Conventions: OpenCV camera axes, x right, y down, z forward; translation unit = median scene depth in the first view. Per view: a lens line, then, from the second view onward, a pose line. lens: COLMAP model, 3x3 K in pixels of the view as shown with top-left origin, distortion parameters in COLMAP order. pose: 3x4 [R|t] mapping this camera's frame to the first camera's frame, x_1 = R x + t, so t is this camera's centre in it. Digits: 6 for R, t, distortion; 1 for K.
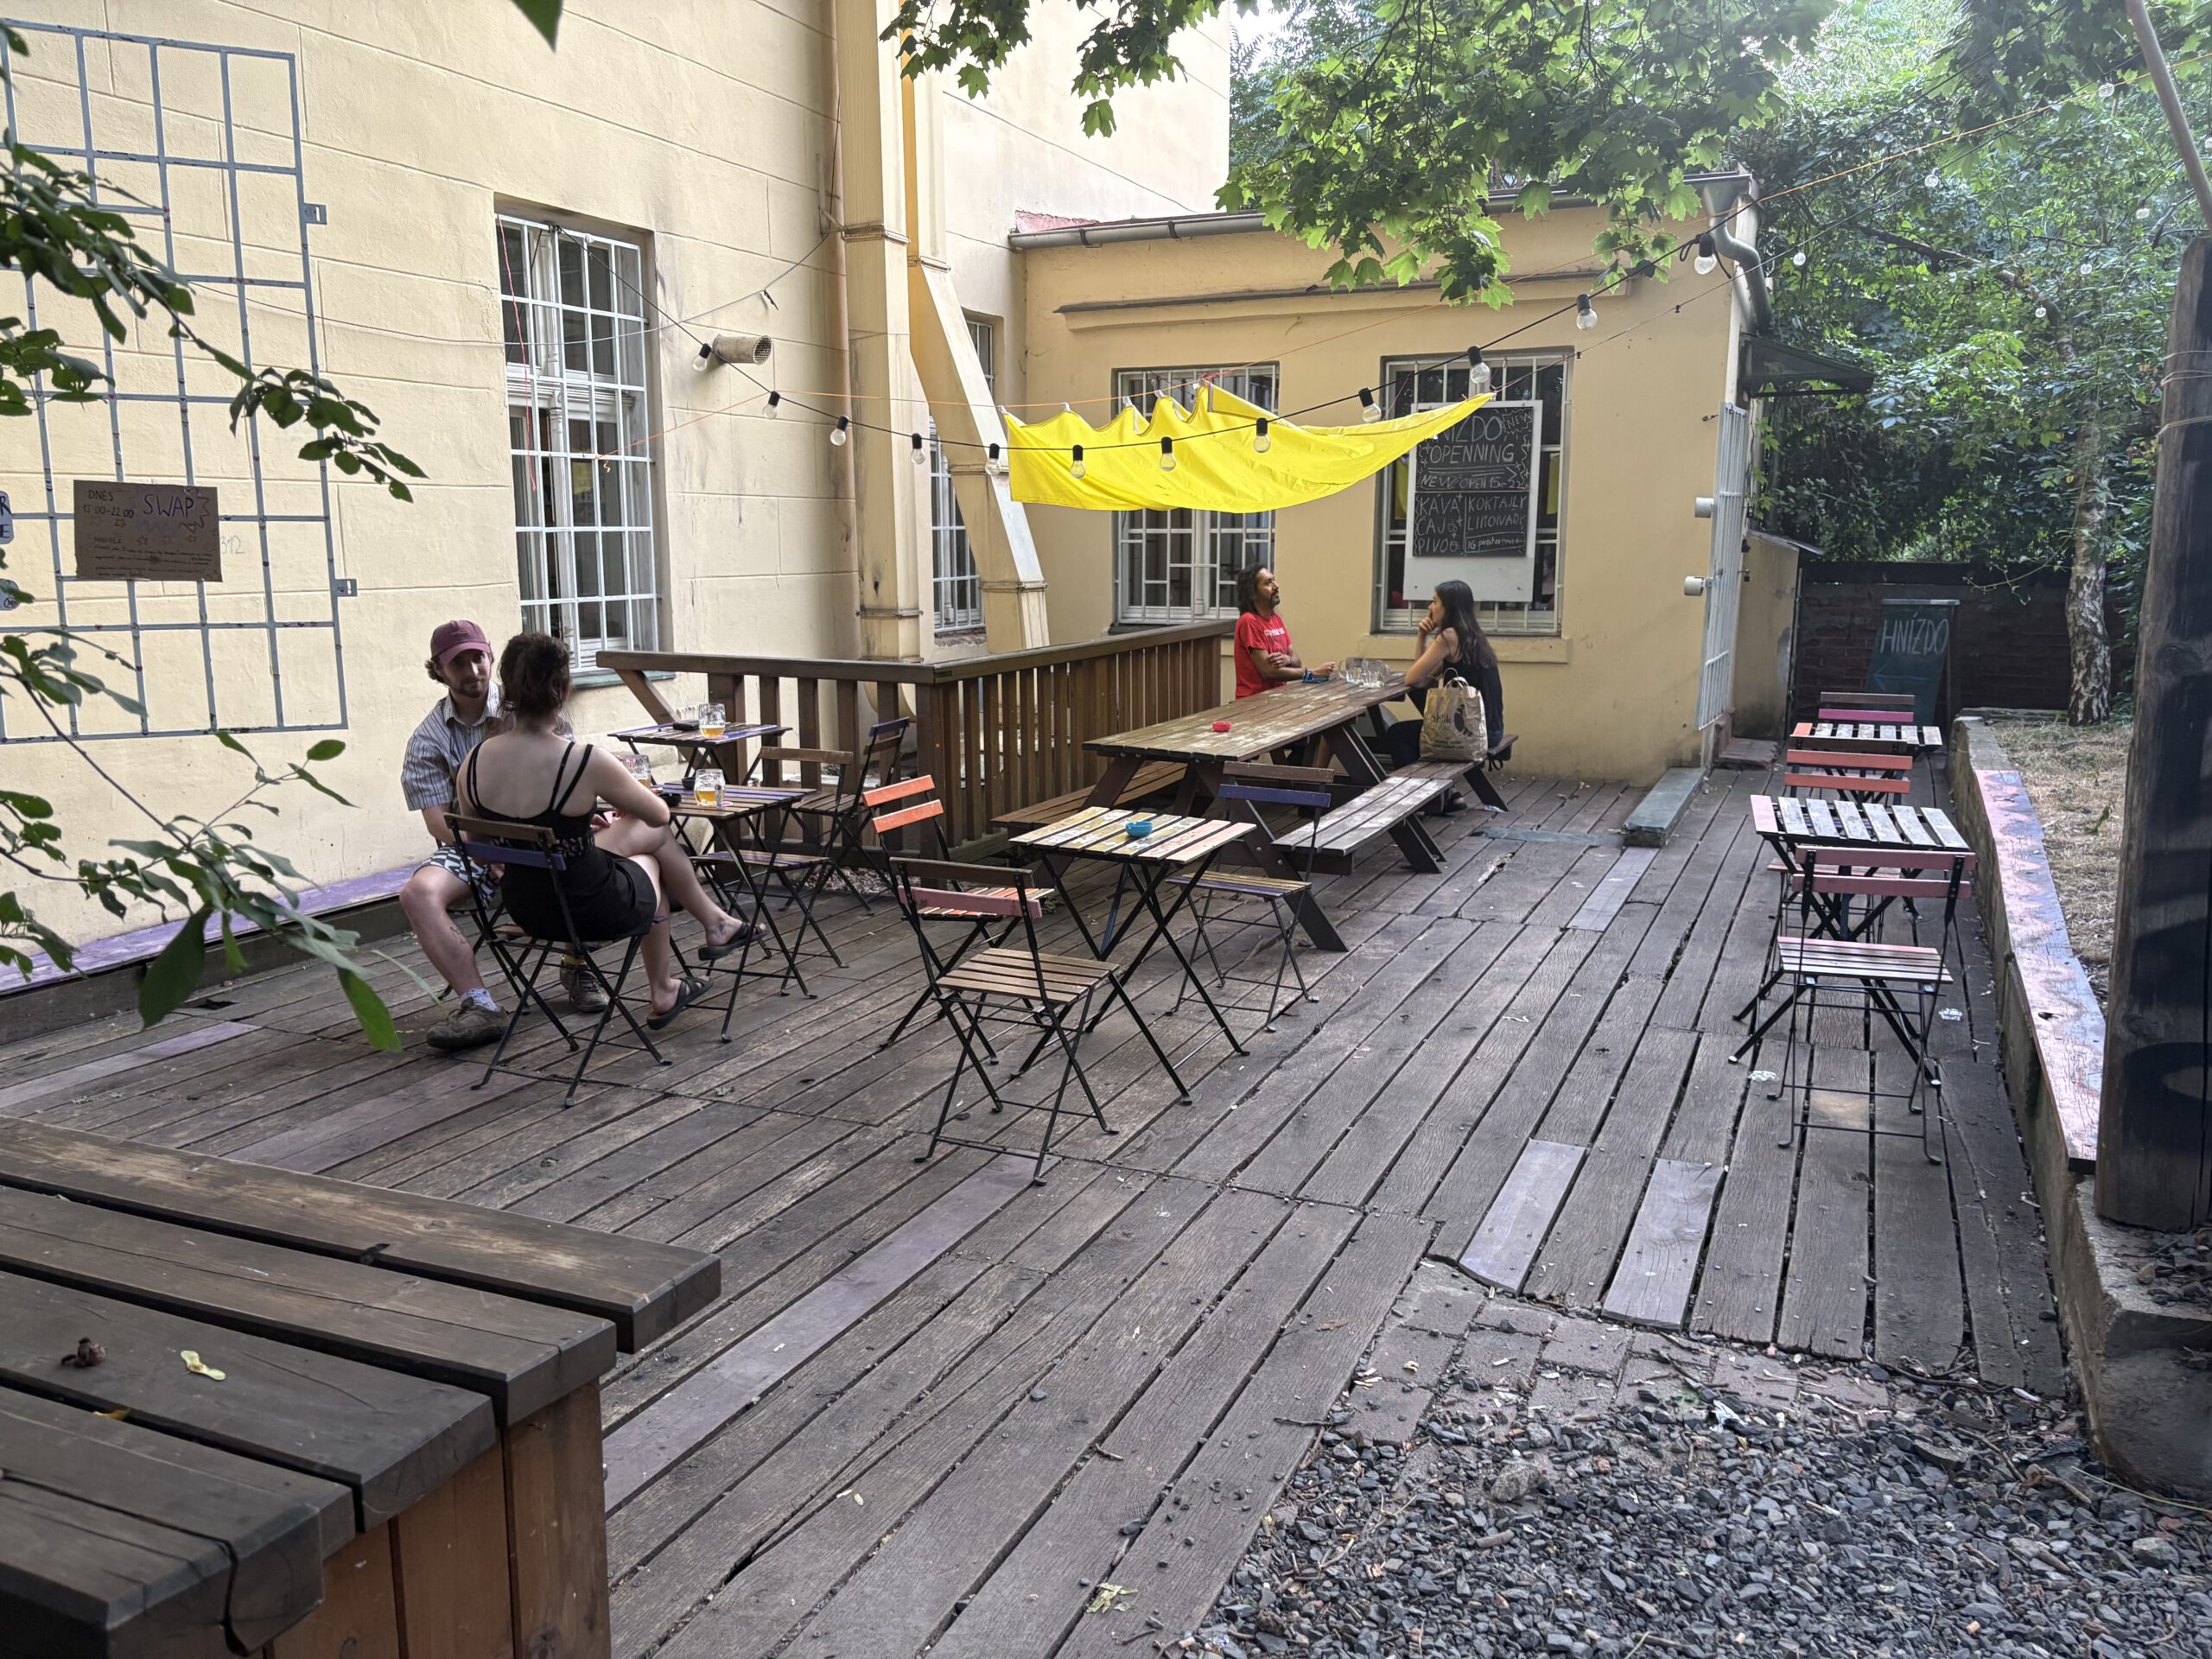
lens RADIAL K [[1692.2, 0, 1106.8], [0, 1692.2, 828.1], [0, 0, 1]] dist [0.005476, 0.001237]
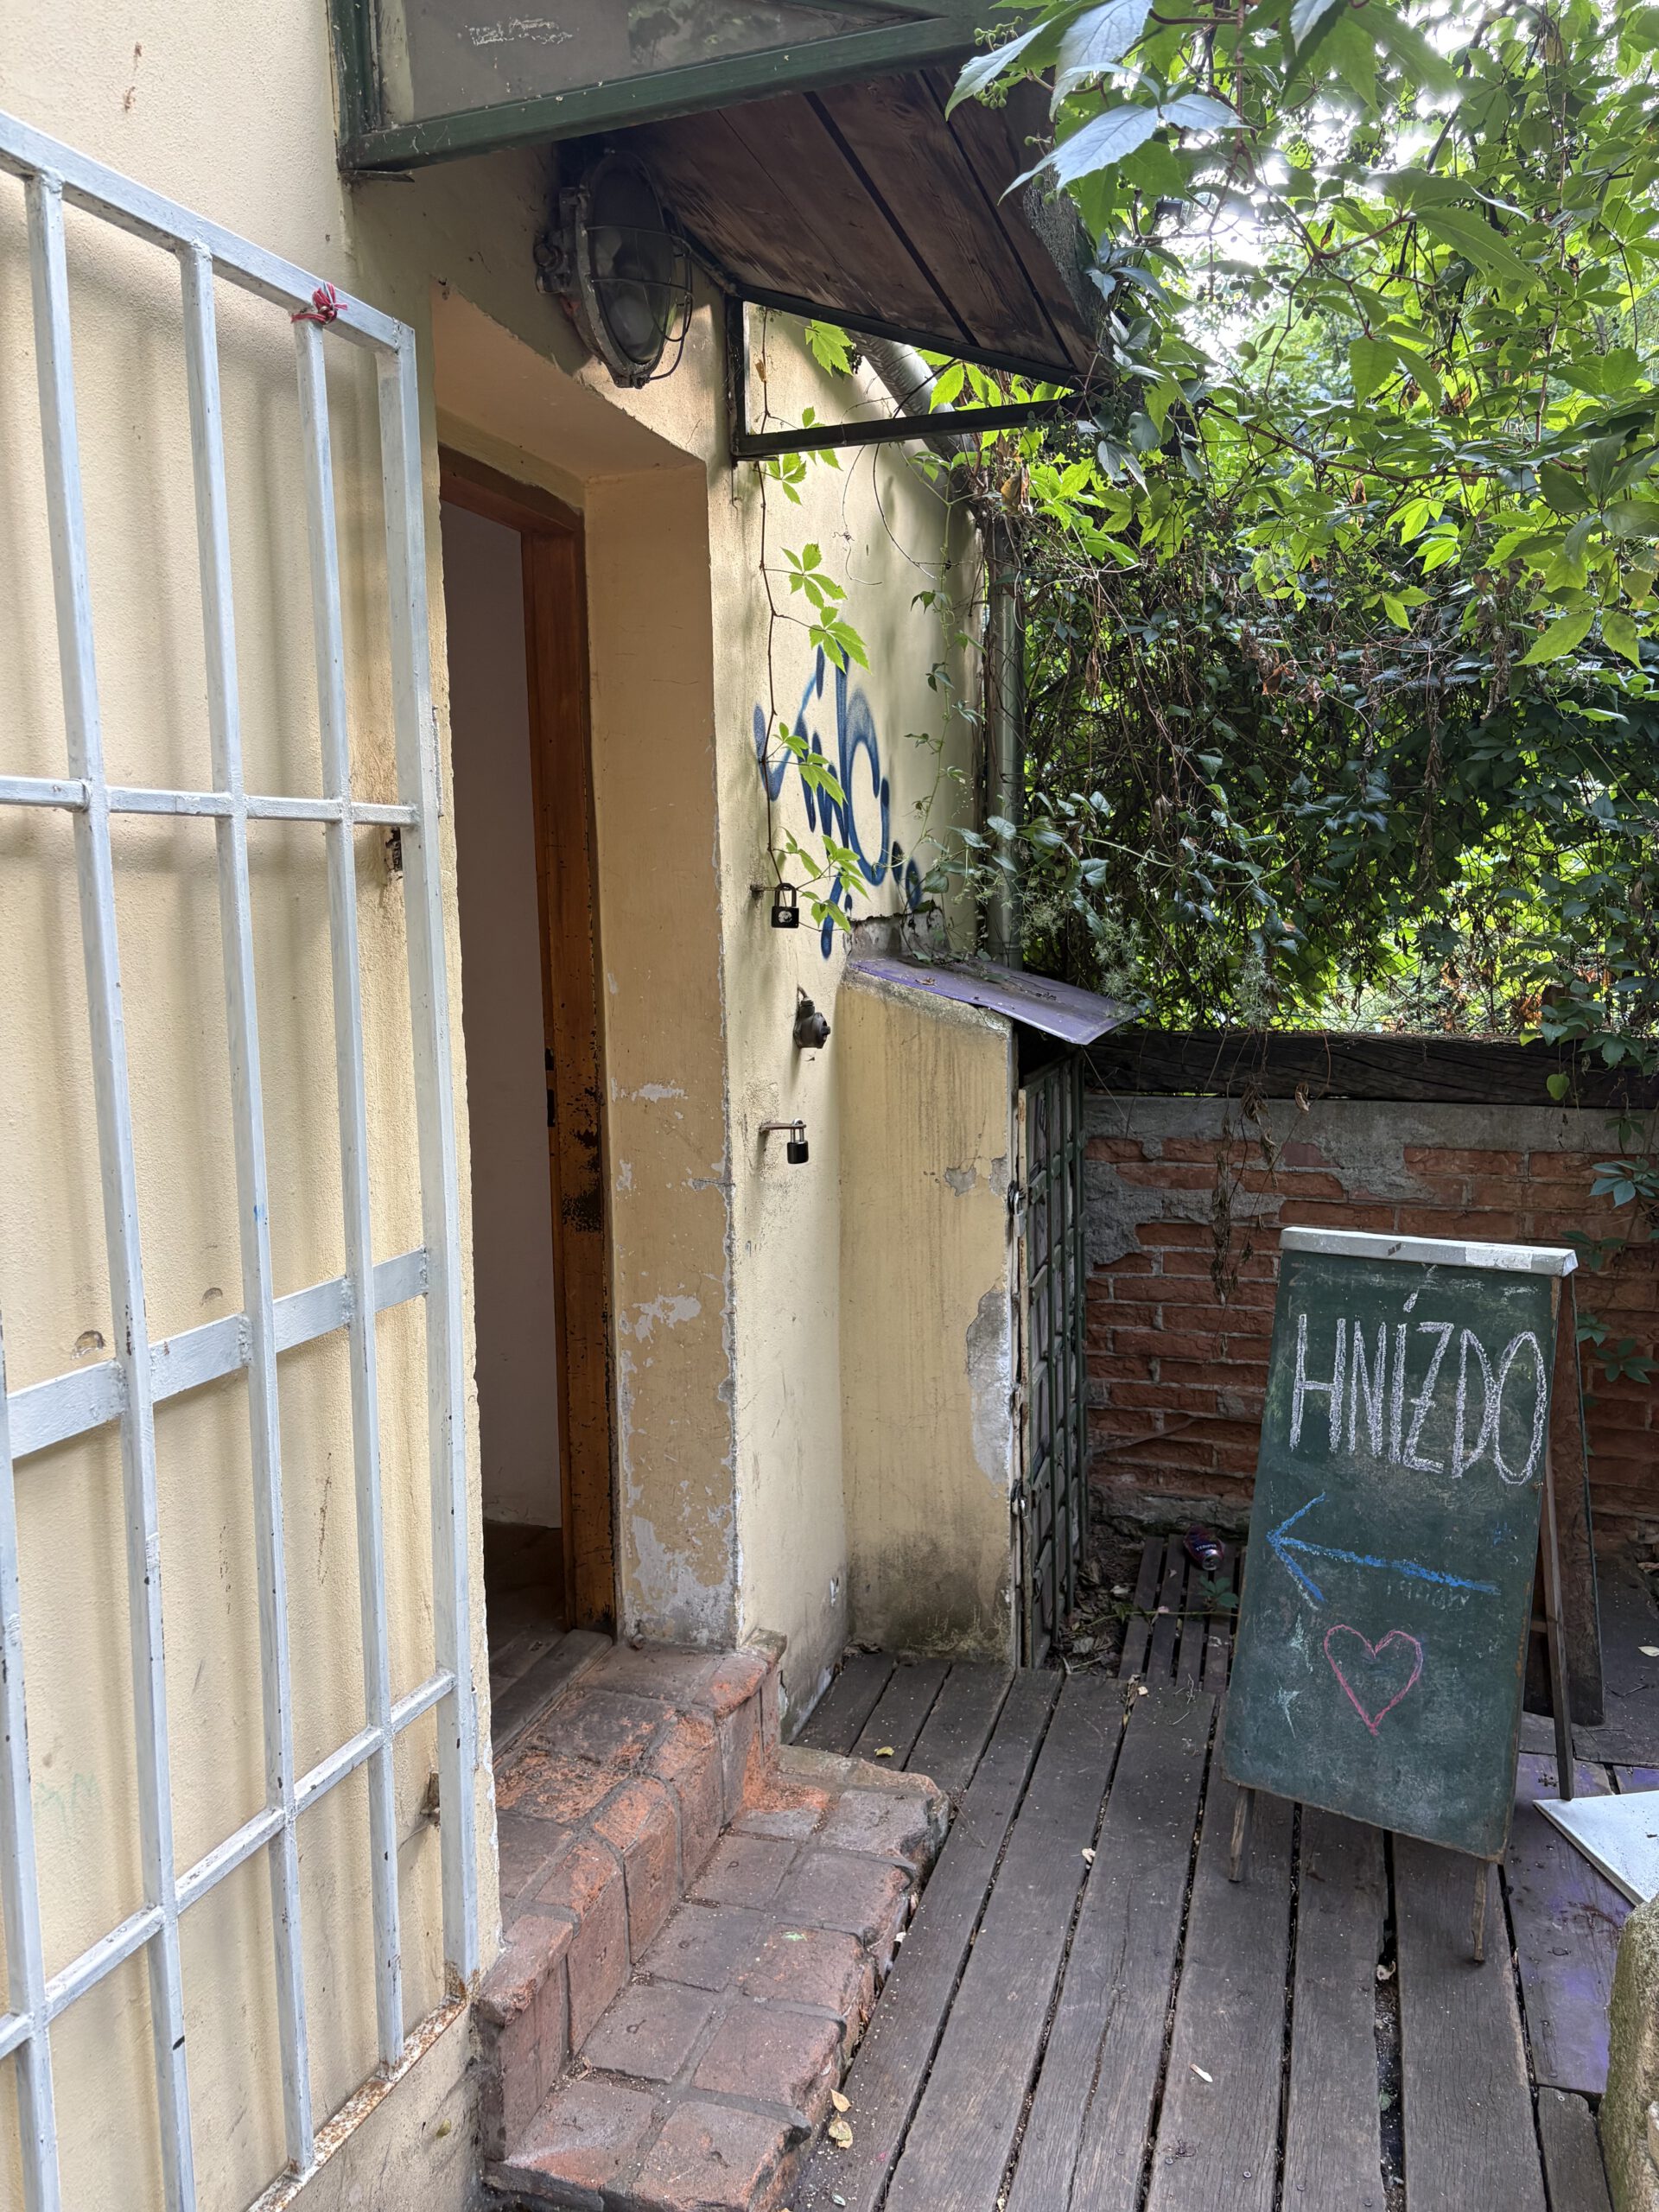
lens RADIAL K [[1692.2, 0, 831.1], [0, 1692.2, 1107.7], [0, 0, 1]] dist [0.005476, 0.001237]
pose [[0.990724, -0.028024, 0.132971, 0.323189], [0.034195, 0.998430, -0.044358, -0.133255], [-0.131519, 0.048493, 0.990127, 0.685945]]
